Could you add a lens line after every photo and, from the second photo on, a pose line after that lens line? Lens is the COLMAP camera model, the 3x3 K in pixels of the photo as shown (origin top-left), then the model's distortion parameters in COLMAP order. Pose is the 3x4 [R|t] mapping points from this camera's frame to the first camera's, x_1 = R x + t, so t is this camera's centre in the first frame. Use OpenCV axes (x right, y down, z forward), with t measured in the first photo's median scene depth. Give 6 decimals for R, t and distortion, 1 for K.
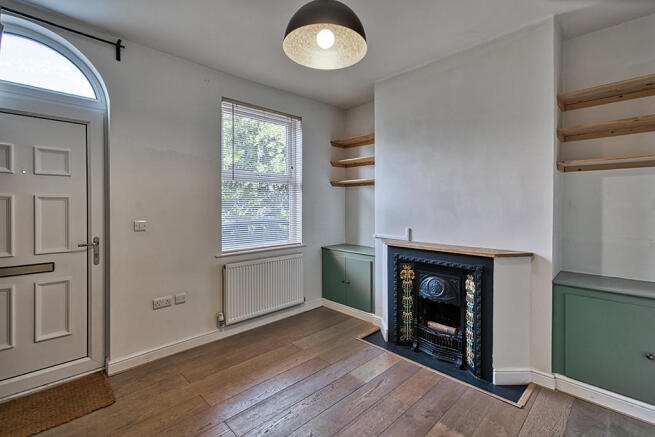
lens RADIAL K [[298.4, 0, 316.7], [0, 298.4, 203.5], [0, 0, 1]] dist [-0.000057, 0.003839]
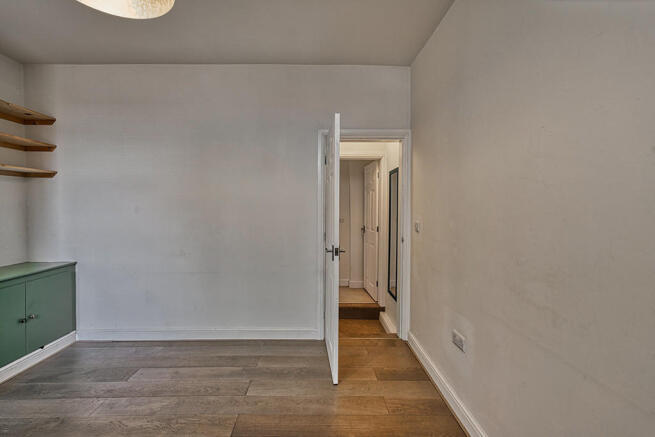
lens RADIAL K [[298.4, 0, 326.0], [0, 298.4, 216.0], [0, 0, 1]] dist [-0.000057, 0.003839]
pose [[-0.746698, -0.022093, 0.664796, -0.466281], [-0.003213, 0.999556, 0.029609, 0.004886], [-0.665156, 0.019973, -0.746437, 0.680541]]
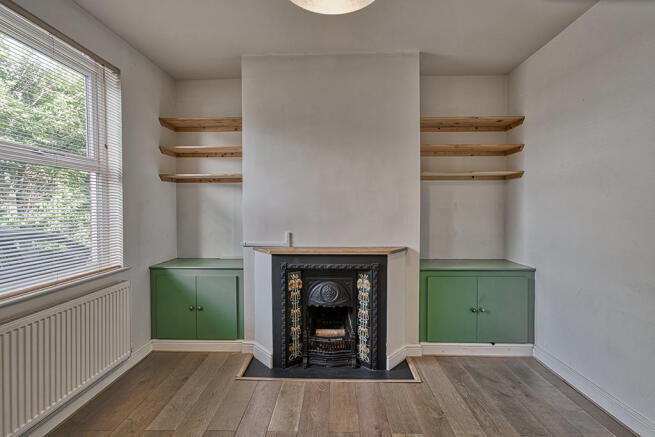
lens RADIAL K [[298.4, 0, 328.9], [0, 298.4, 209.3], [0, 0, 1]] dist [-0.000057, 0.003839]
pose [[0.704383, -0.005533, 0.709799, -0.257216], [-0.002481, 0.999944, 0.010257, 0.004246], [-0.709816, -0.008986, 0.704330, 0.303930]]
